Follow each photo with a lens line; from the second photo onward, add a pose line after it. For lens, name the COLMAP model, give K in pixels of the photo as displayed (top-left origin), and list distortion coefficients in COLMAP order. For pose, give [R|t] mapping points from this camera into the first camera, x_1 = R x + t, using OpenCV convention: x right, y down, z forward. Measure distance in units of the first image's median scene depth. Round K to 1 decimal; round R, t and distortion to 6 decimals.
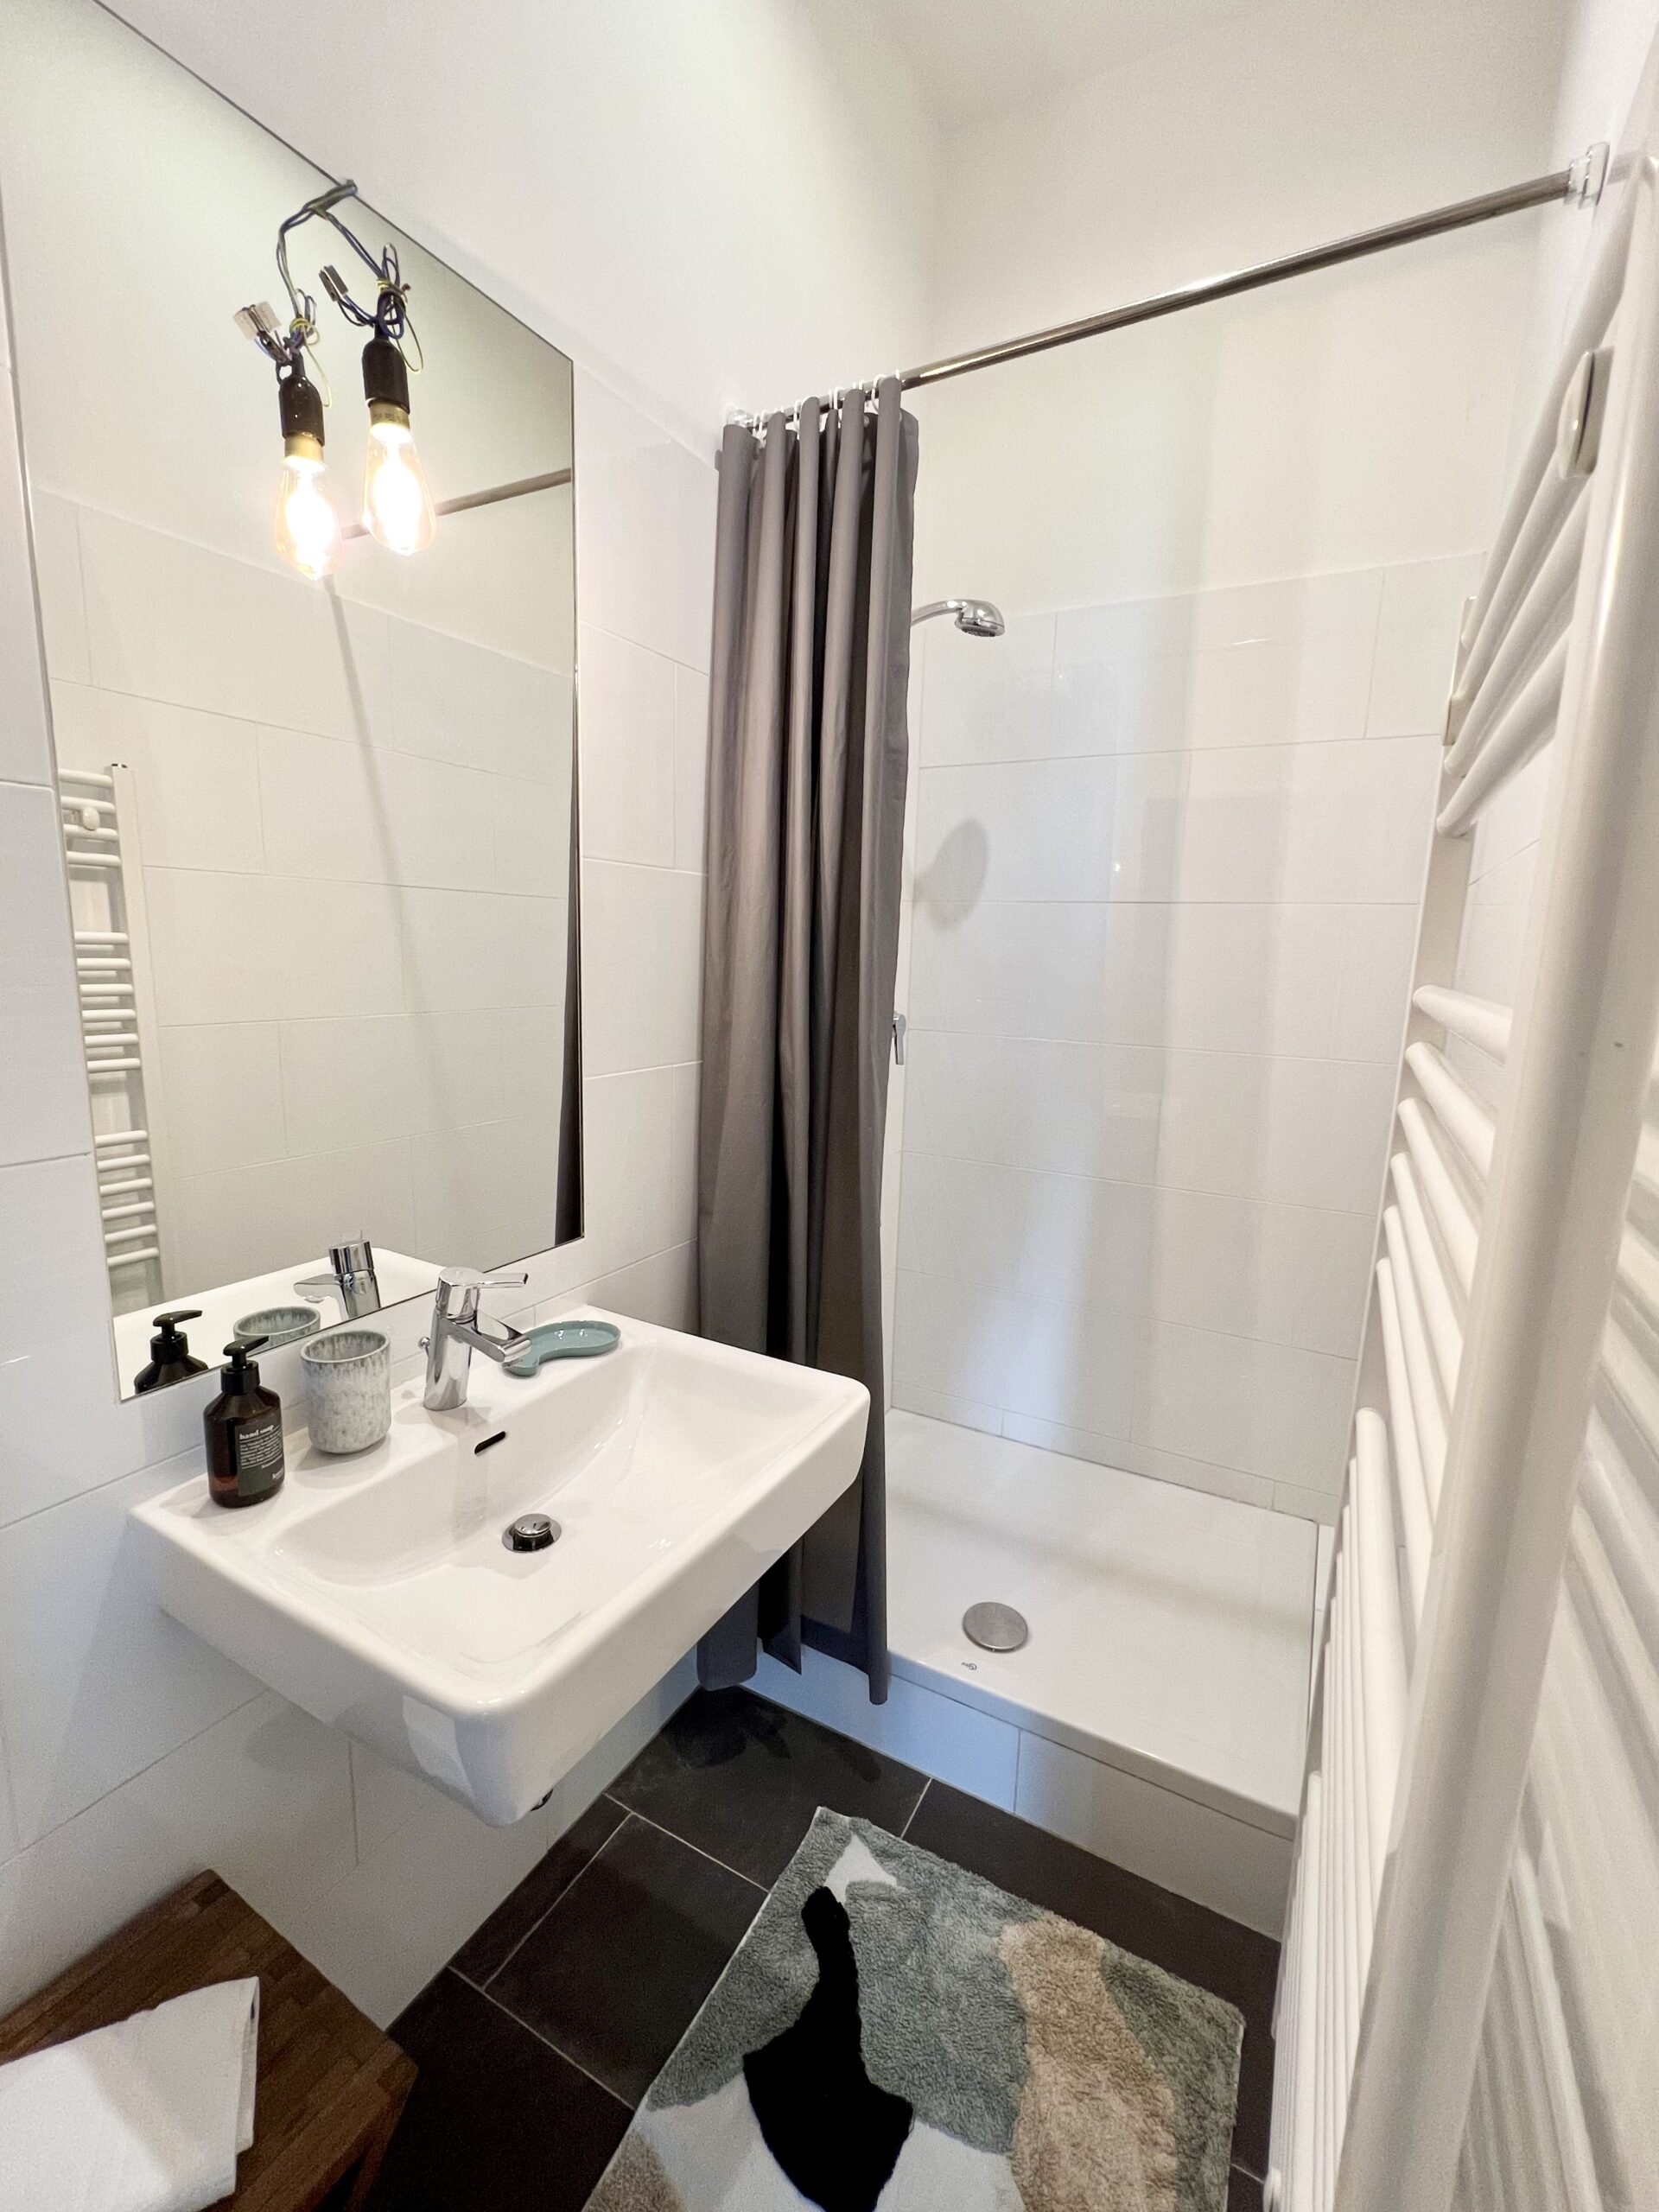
lens RADIAL K [[917.9, 0, 849.7], [0, 917.9, 1118.4], [0, 0, 1]] dist [-0.002142, -0.000997]
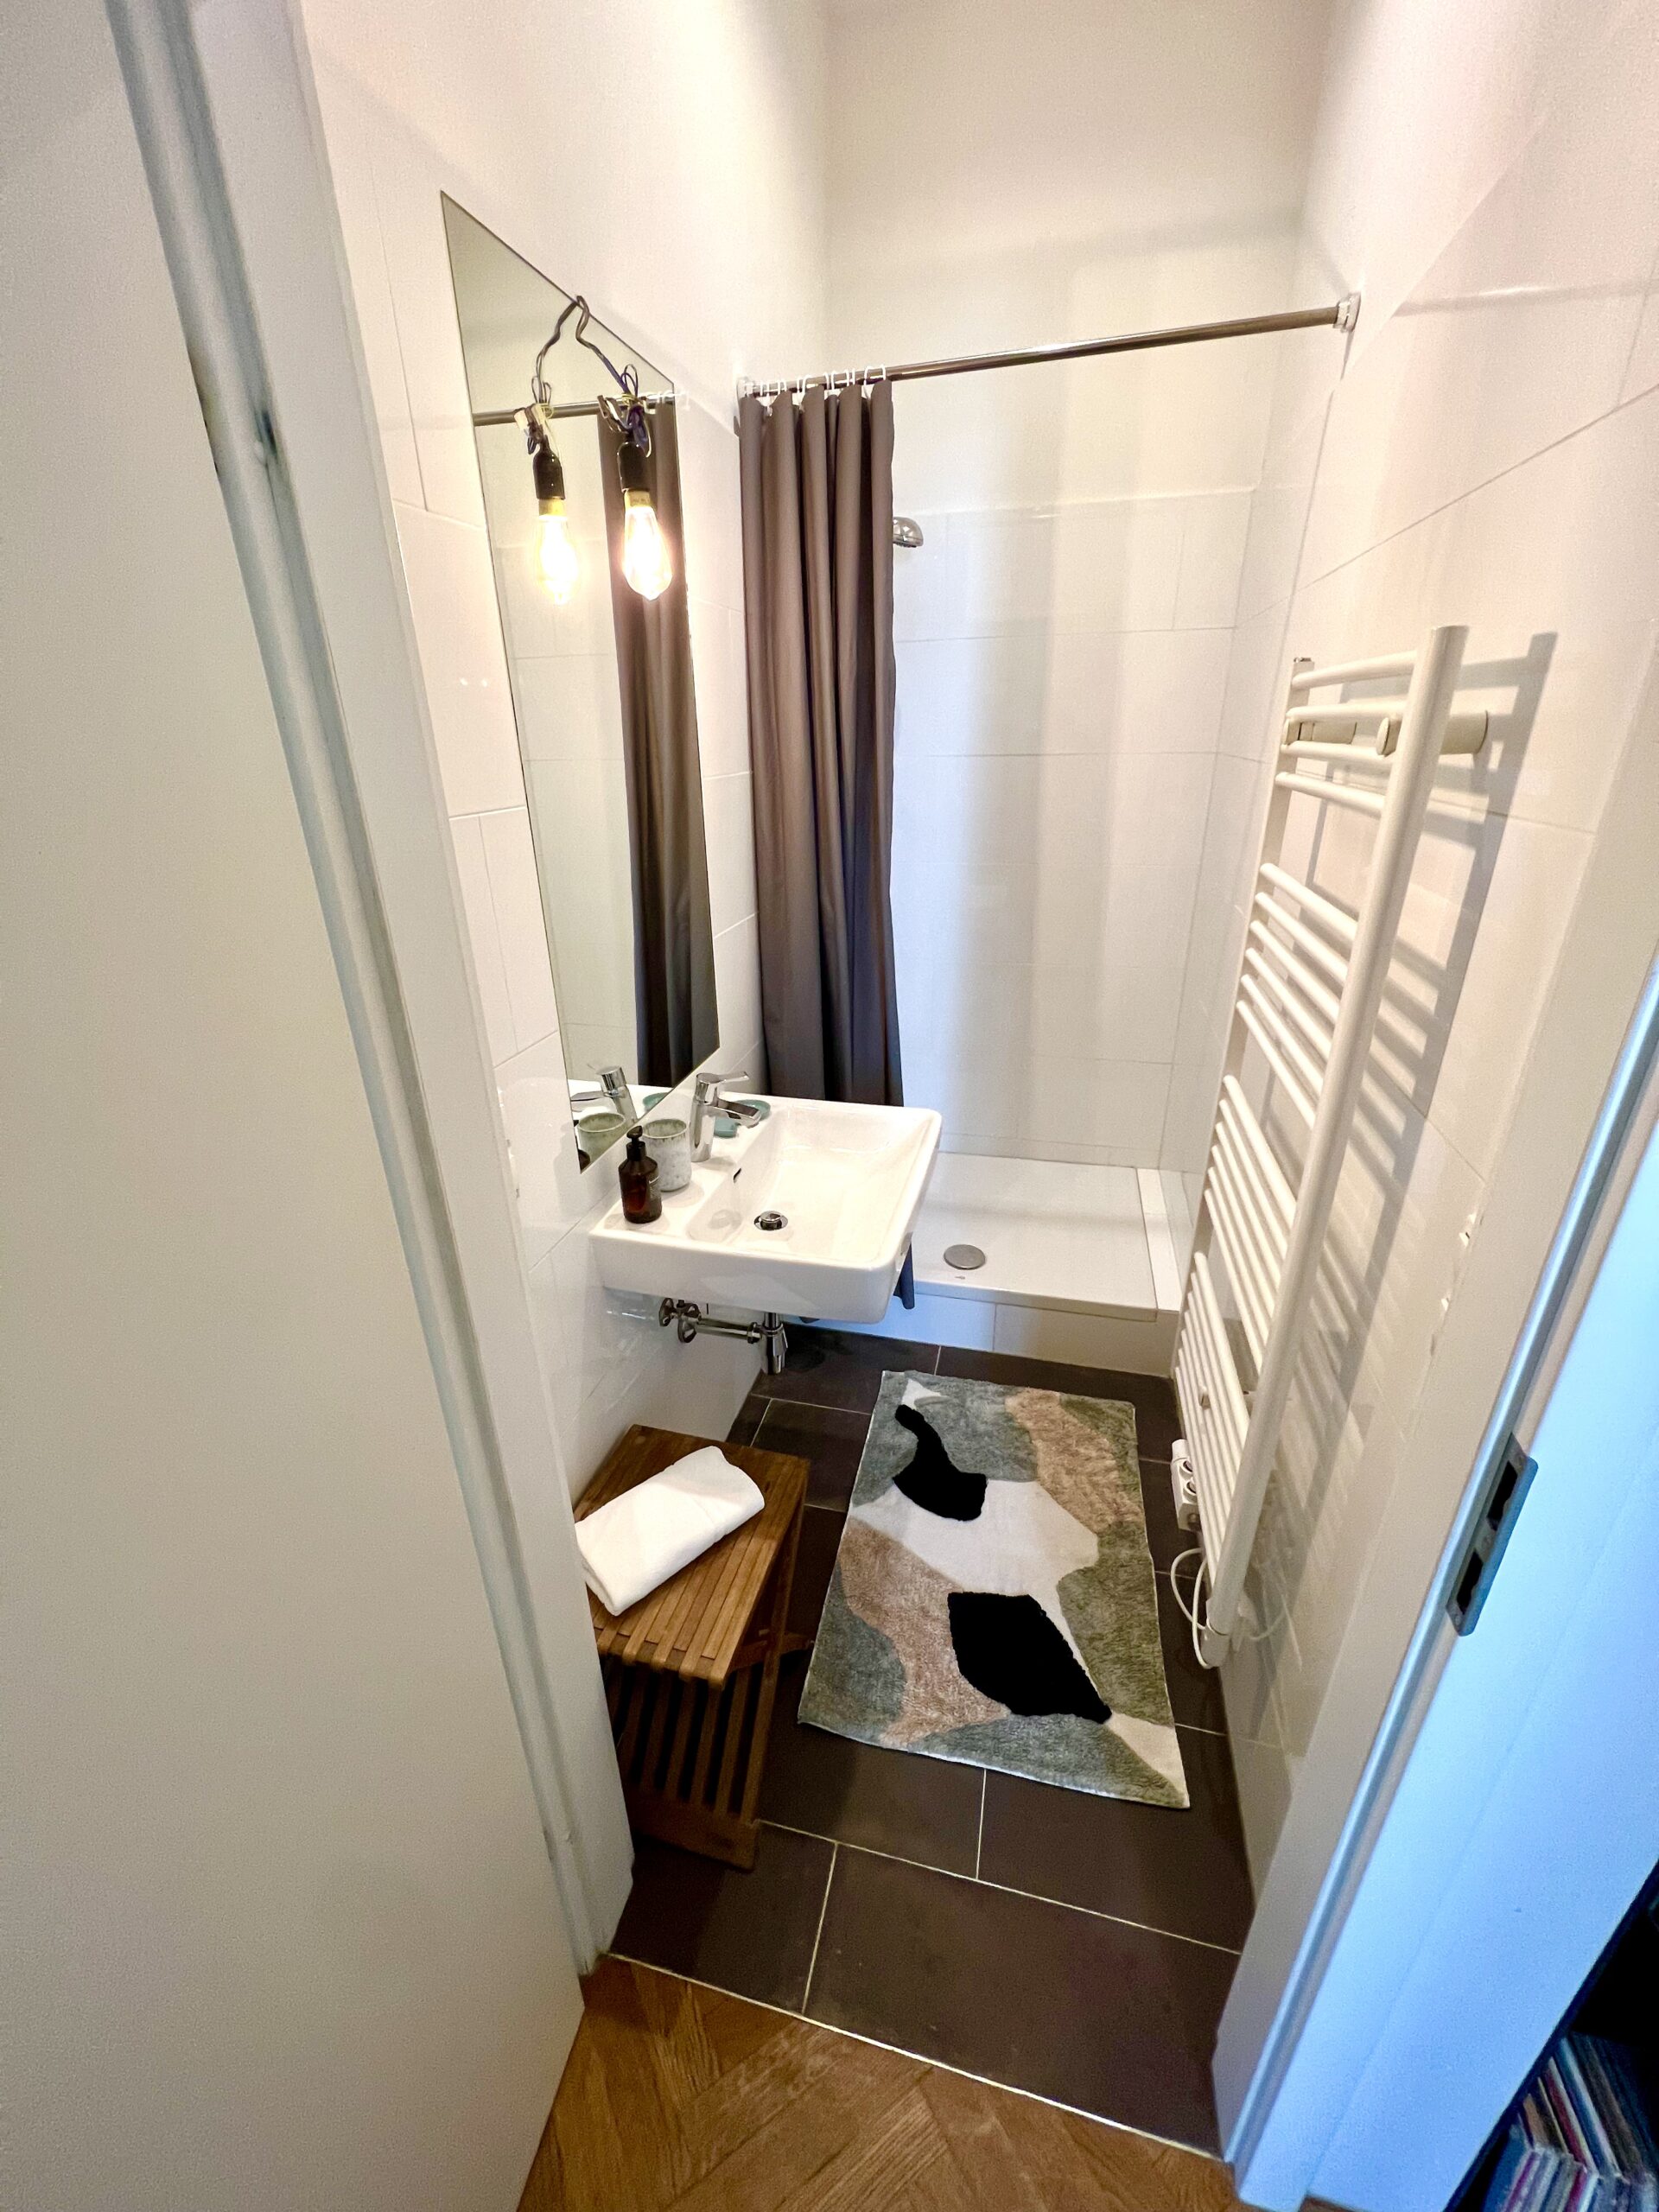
lens RADIAL K [[917.9, 0, 798.2], [0, 917.9, 1125.8], [0, 0, 1]] dist [-0.002142, -0.000997]
pose [[0.966939, -0.147918, 0.207726, -0.542105], [0.093415, 0.963418, 0.251195, -0.117381], [-0.237283, -0.223485, 0.945384, -0.494967]]
